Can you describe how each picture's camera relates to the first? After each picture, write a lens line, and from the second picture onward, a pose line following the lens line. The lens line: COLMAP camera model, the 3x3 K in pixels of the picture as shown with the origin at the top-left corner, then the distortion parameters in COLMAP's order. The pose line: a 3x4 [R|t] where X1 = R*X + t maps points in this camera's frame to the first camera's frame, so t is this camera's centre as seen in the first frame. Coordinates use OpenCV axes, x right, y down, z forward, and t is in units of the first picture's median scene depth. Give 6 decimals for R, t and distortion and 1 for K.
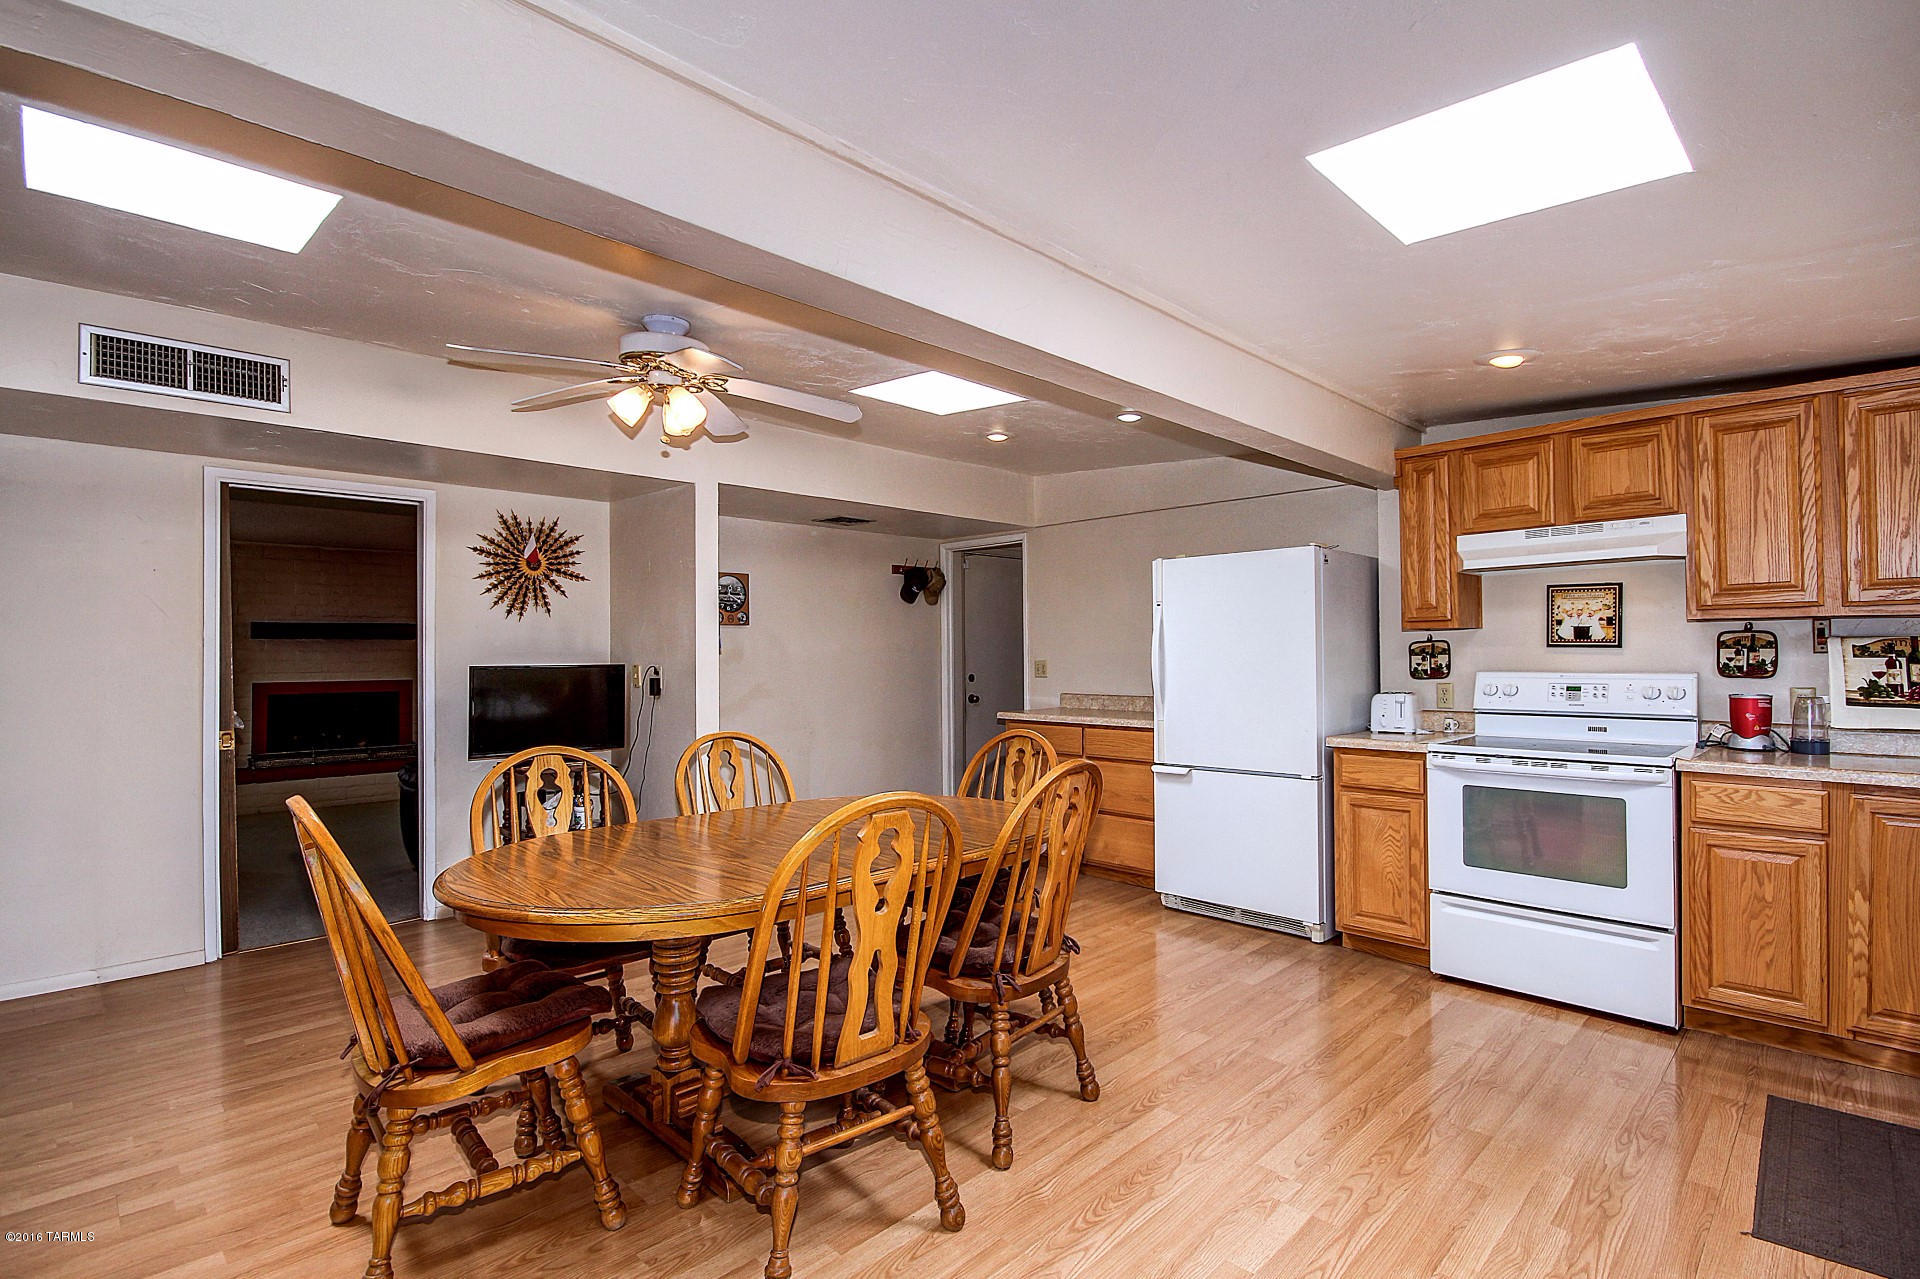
lens RADIAL K [[917.0, 0, 974.6], [0, 917.0, 646.4], [0, 0, 1]] dist [-0.002138, -0.001398]
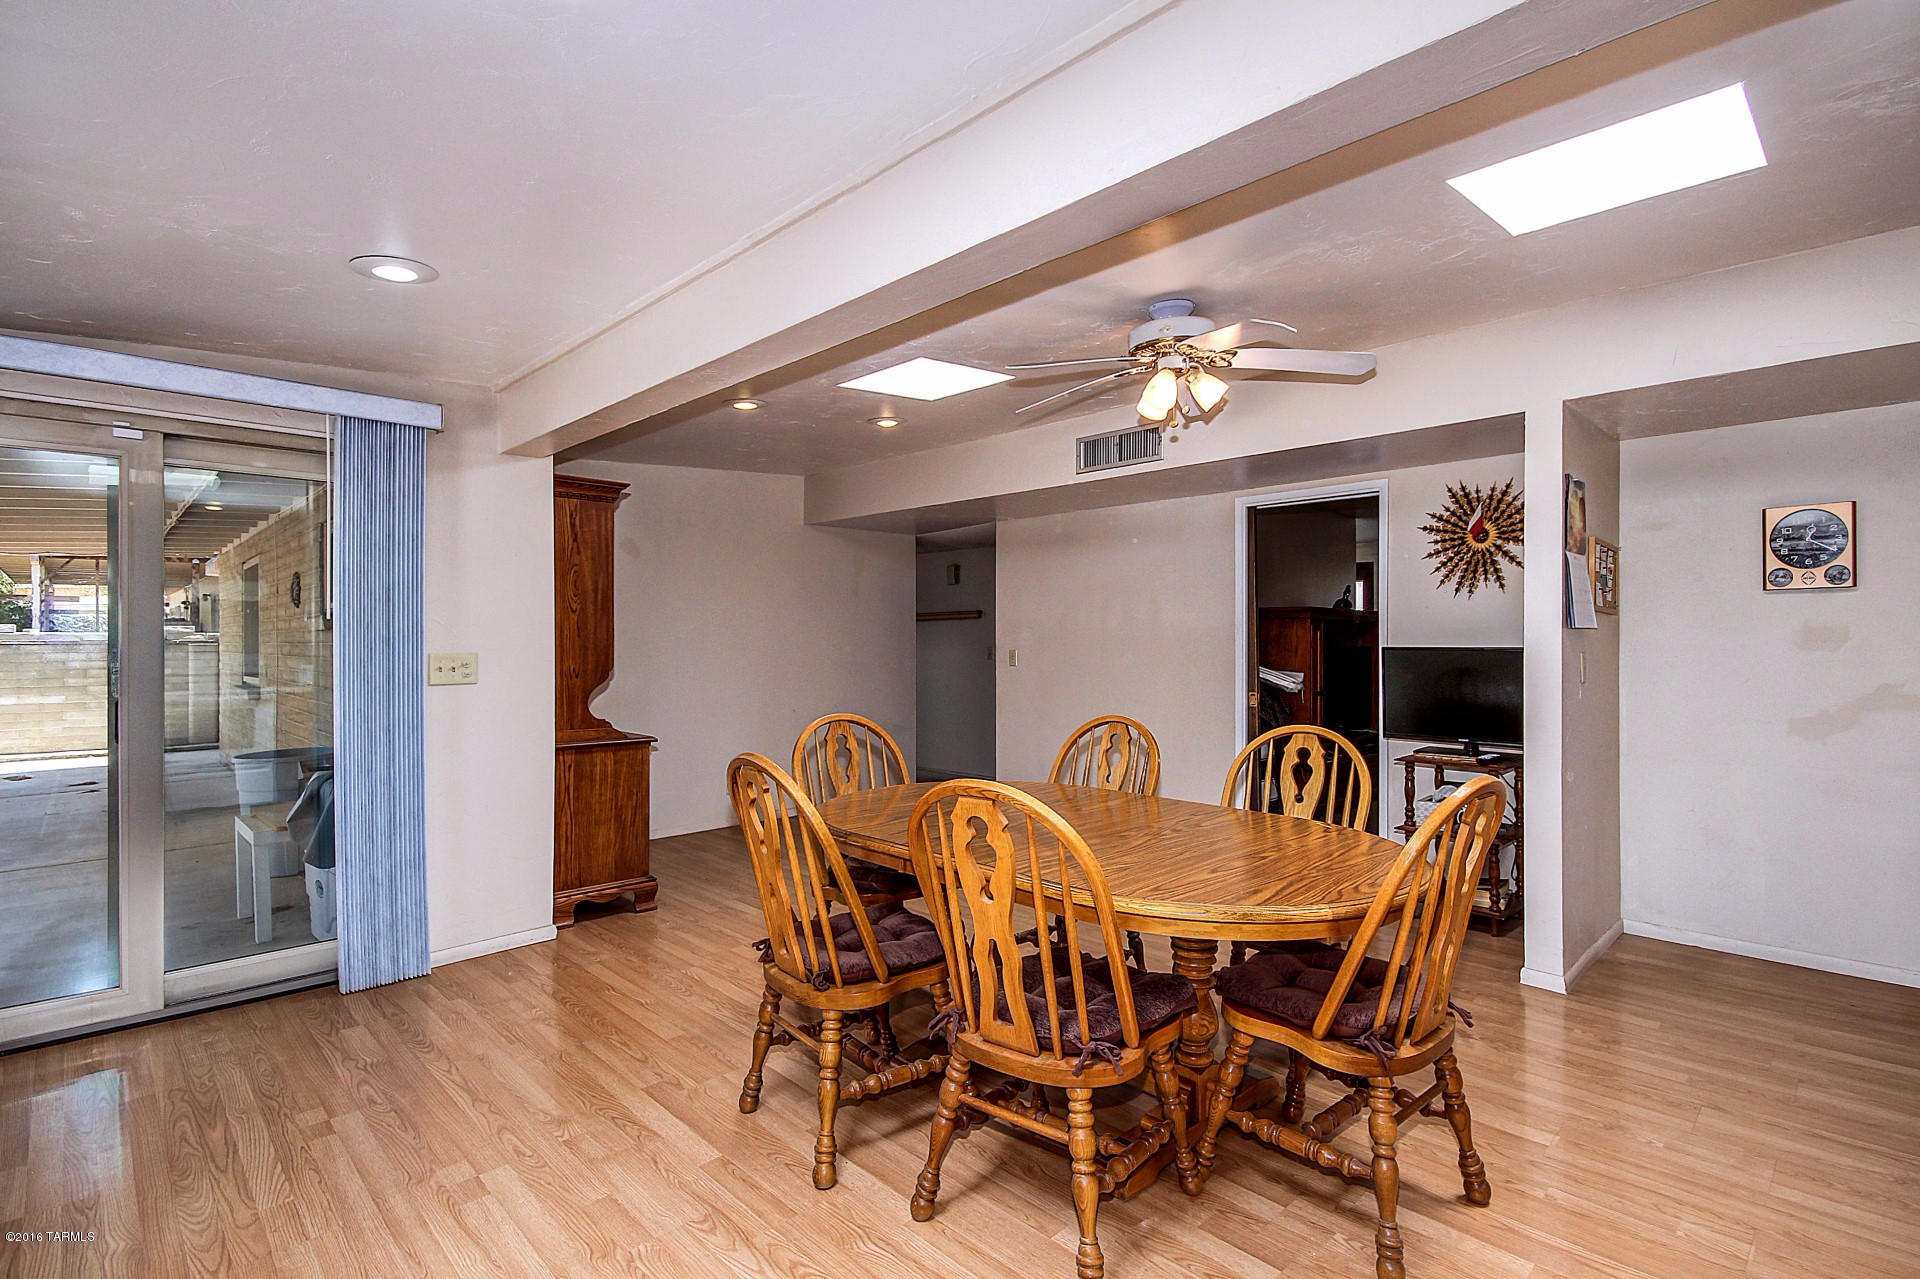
lens RADIAL K [[917.0, 0, 974.6], [0, 917.0, 646.4], [0, 0, 1]] dist [-0.002138, -0.001398]
pose [[-0.002836, 0.005903, -0.999979, 0.434595], [0.005732, 0.999966, 0.005887, 0.011647], [0.999980, -0.005715, -0.002870, 0.511738]]
